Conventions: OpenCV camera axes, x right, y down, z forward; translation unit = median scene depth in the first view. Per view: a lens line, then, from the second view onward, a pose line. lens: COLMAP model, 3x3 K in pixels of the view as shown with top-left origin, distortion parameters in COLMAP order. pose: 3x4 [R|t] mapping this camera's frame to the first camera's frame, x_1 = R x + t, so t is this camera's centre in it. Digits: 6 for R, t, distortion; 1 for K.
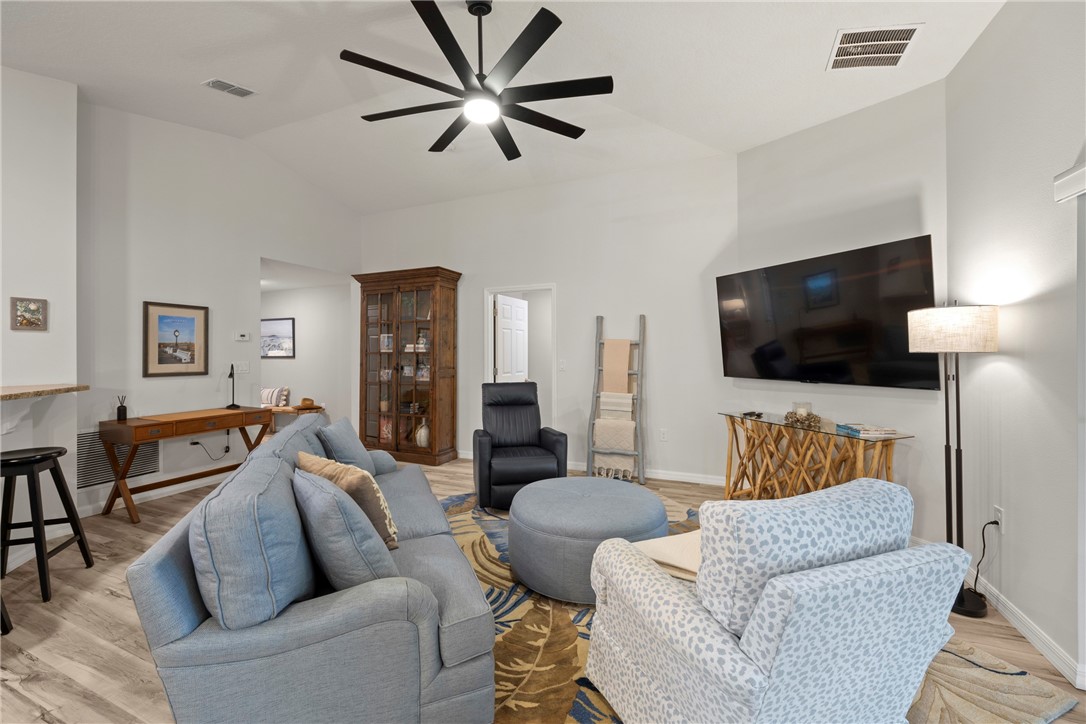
lens RADIAL K [[434.7, 0, 536.9], [0, 434.7, 353.7], [0, 0, 1]] dist [-0.002717, 0.000824]
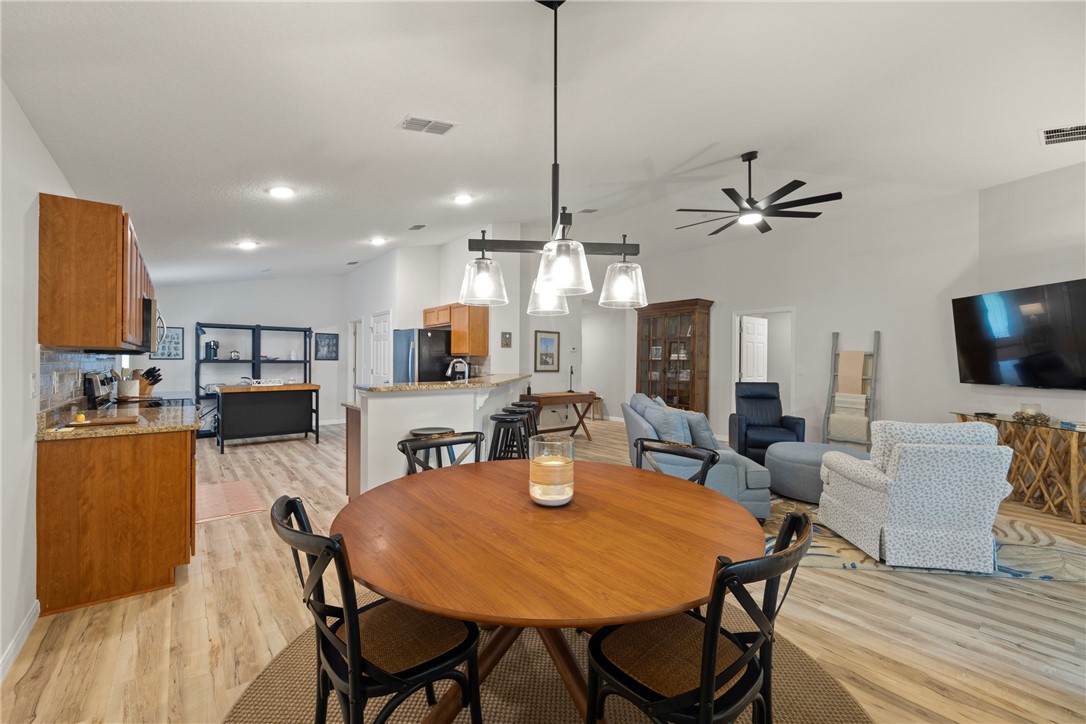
lens RADIAL K [[434.7, 0, 542.7], [0, 434.7, 362.4], [0, 0, 1]] dist [-0.002717, 0.000824]
pose [[0.892925, 0.012093, -0.450042, -0.048241], [-0.011289, 0.999926, 0.004471, 0.004354], [0.450063, 0.001088, 0.892996, -0.528596]]
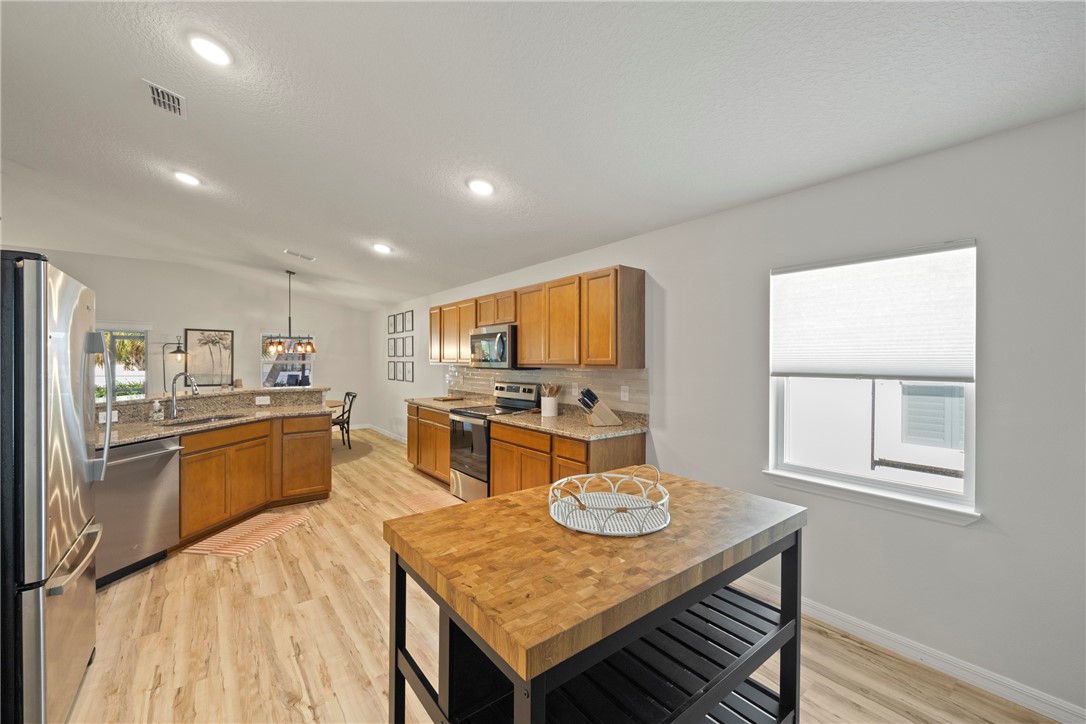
lens RADIAL K [[434.7, 0, 542.8], [0, 434.7, 359.0], [0, 0, 1]] dist [-0.002717, 0.000824]
pose [[-0.876263, 0.004004, 0.481816, -1.662157], [0.001864, 0.999986, -0.004921, -0.016449], [-0.481829, -0.003414, -0.876259, 0.687982]]
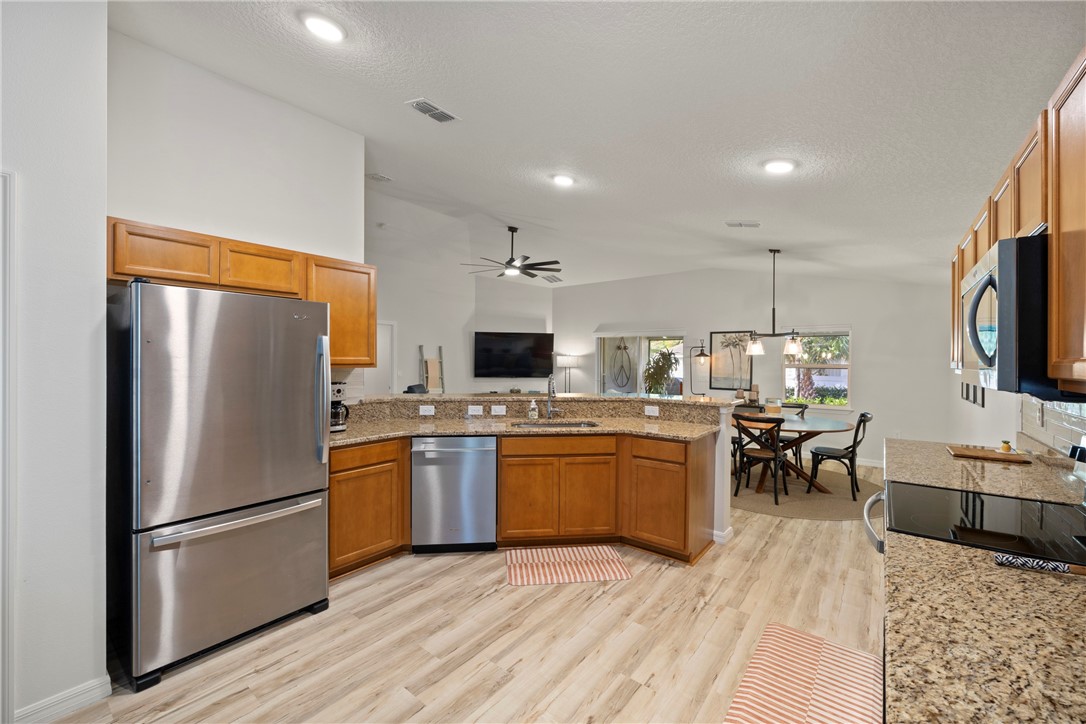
lens RADIAL K [[434.7, 0, 533.9], [0, 434.7, 359.6], [0, 0, 1]] dist [-0.002717, 0.000824]
pose [[0.269195, 0.009734, 0.963036, -1.485048], [-0.006188, 0.999946, -0.008378, -0.017514], [-0.963066, -0.003704, 0.269241, 0.112683]]
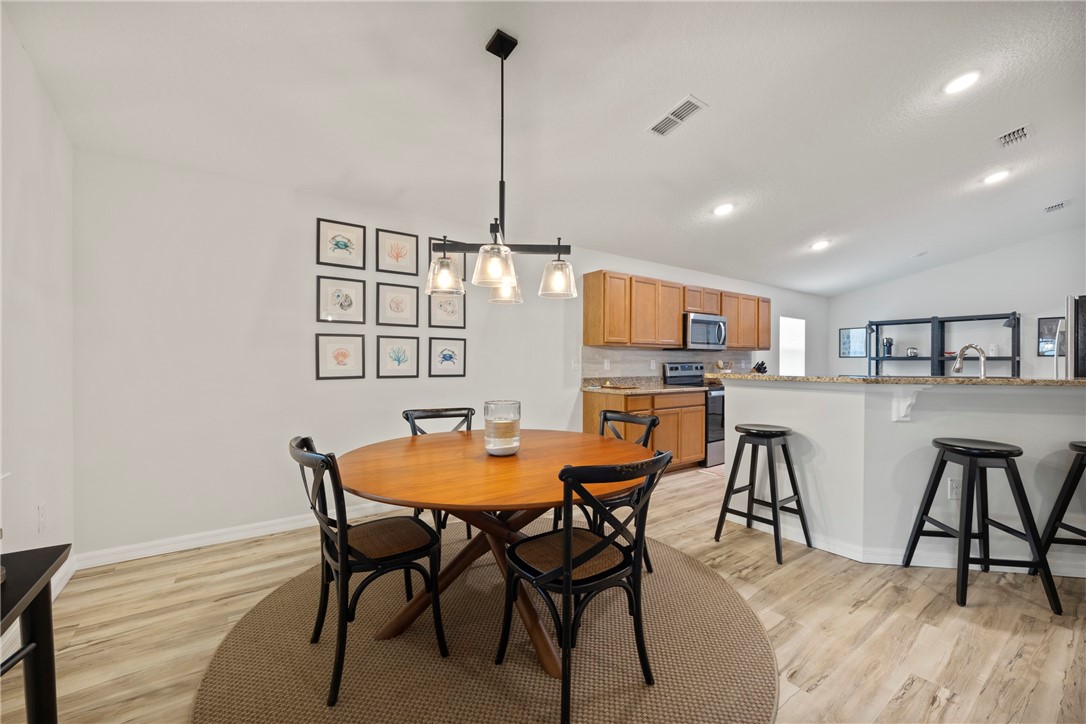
lens RADIAL K [[434.7, 0, 534.9], [0, 434.7, 366.7], [0, 0, 1]] dist [-0.002717, 0.000824]
pose [[-0.516156, 0.009447, -0.856442, 0.167652], [0.001624, 0.999948, 0.010051, 0.032832], [0.856493, 0.003797, -0.516145, 0.083519]]
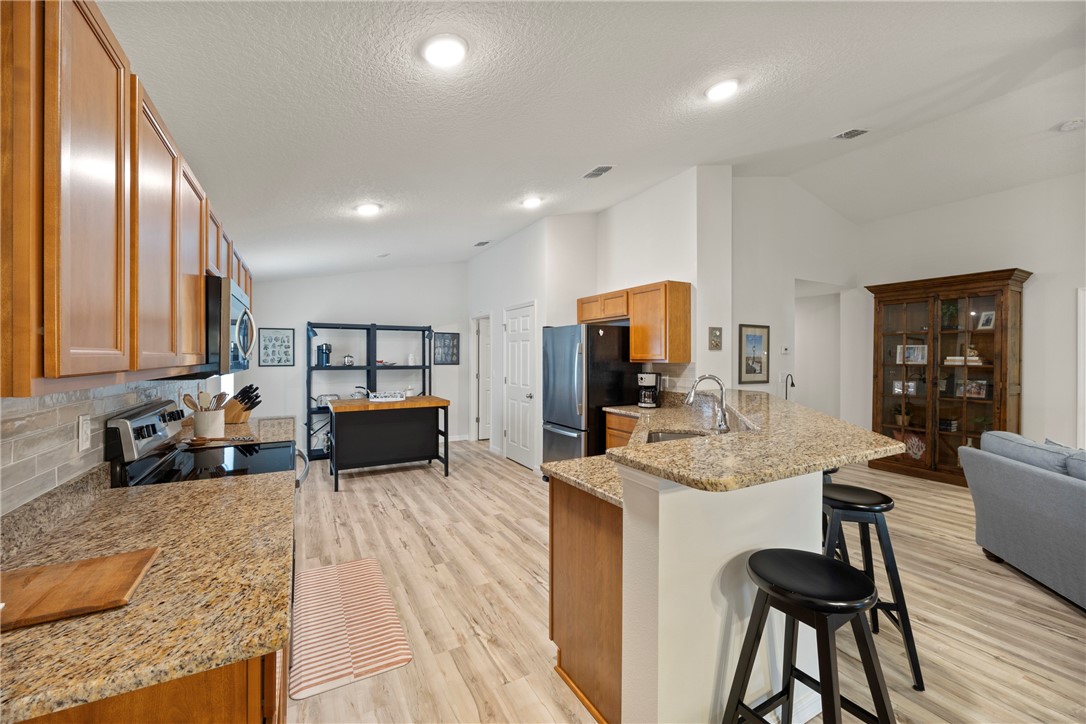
lens RADIAL K [[434.7, 0, 543.9], [0, 434.7, 358.6], [0, 0, 1]] dist [-0.002717, 0.000824]
pose [[0.795451, 0.008496, -0.605959, -0.509754], [-0.005764, 0.999963, 0.006454, -0.021716], [0.605991, -0.001641, 0.795470, -0.301571]]
